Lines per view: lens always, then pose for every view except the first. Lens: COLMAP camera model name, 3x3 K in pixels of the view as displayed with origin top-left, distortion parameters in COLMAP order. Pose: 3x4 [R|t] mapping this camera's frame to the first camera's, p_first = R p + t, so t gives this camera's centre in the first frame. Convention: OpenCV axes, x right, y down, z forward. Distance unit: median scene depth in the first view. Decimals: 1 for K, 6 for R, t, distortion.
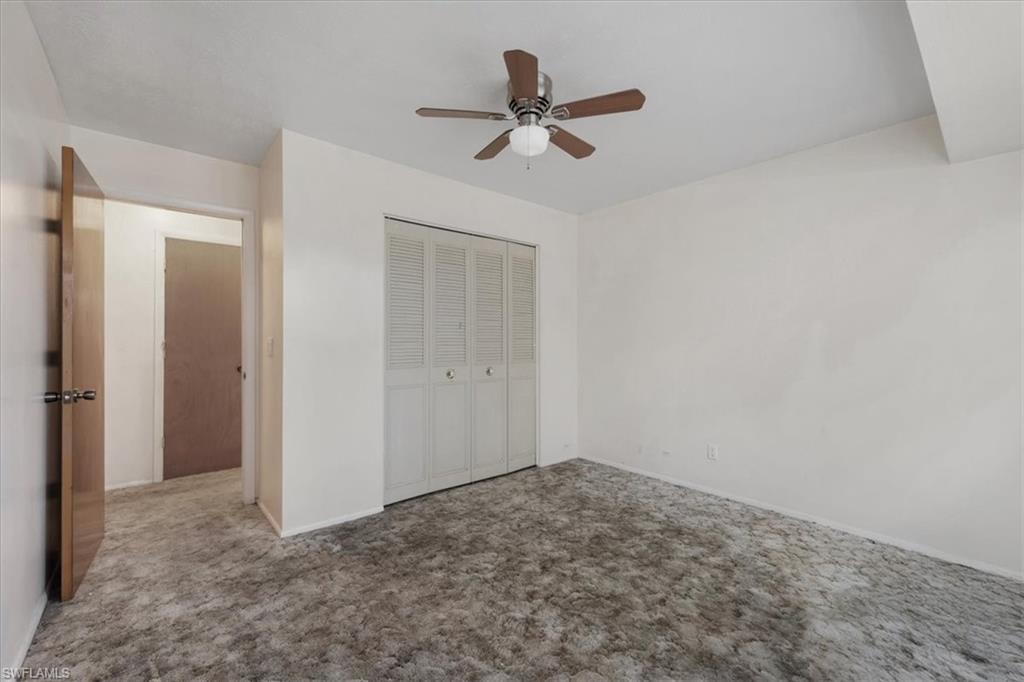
lens RADIAL K [[419.9, 0, 509.1], [0, 419.9, 341.5], [0, 0, 1]] dist [-0.000534, -0.000455]
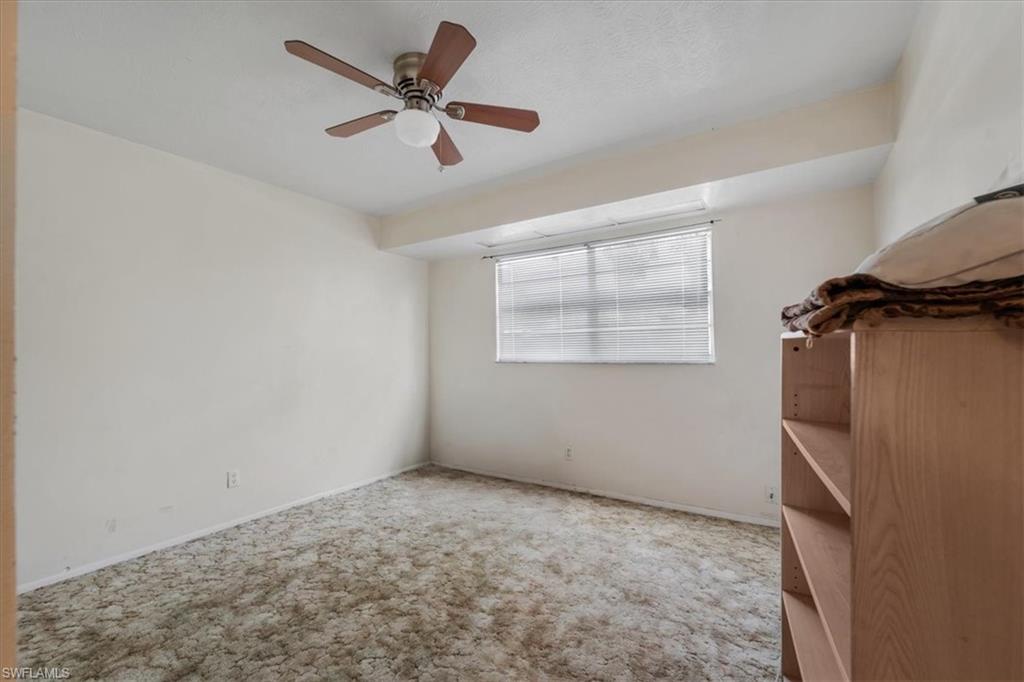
lens RADIAL K [[419.9, 0, 509.1], [0, 419.9, 341.5], [0, 0, 1]] dist [-0.000534, -0.000455]
pose [[-0.261290, 0.021934, 0.965011, -0.657635], [0.016094, 0.999702, -0.018365, -0.005620], [-0.965126, 0.010732, -0.261565, 0.801559]]
